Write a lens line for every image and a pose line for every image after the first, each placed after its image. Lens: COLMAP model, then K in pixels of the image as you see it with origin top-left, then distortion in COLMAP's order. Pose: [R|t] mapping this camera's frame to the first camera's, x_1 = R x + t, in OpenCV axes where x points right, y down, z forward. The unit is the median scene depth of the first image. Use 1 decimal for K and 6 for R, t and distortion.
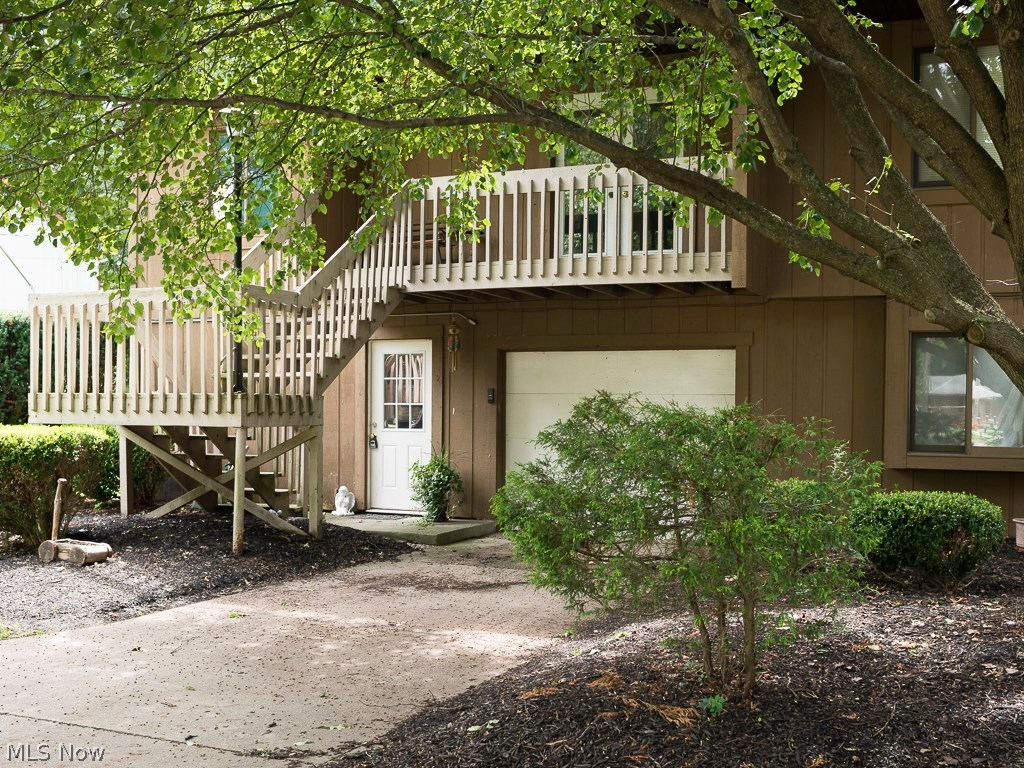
lens RADIAL K [[851.2, 0, 512.0], [0, 851.2, 384.0], [0, 0, 1]] dist [-0.010573, -0.003079]
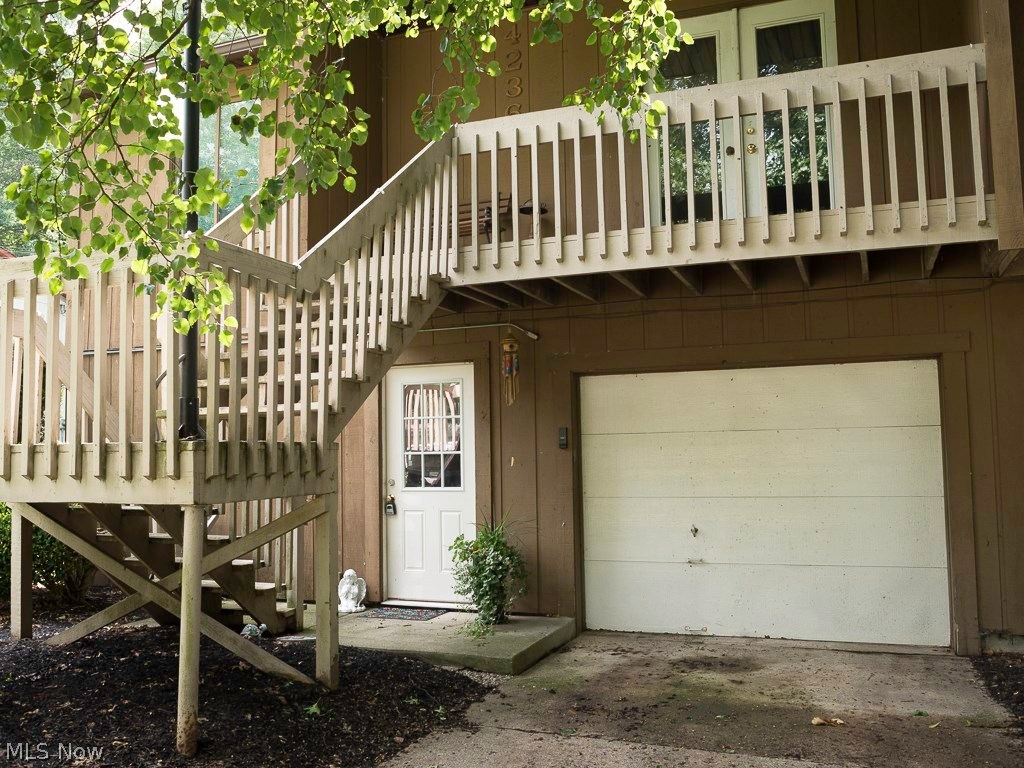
lens RADIAL K [[821.4, 0, 513.2], [0, 821.4, 357.0], [0, 0, 1]] dist [-0.030764, 0.003841]
pose [[0.998986, -0.022554, 0.038956, -0.106731], [0.025928, 0.995747, -0.088405, 0.007246], [-0.036796, 0.089325, 0.995323, 0.370583]]
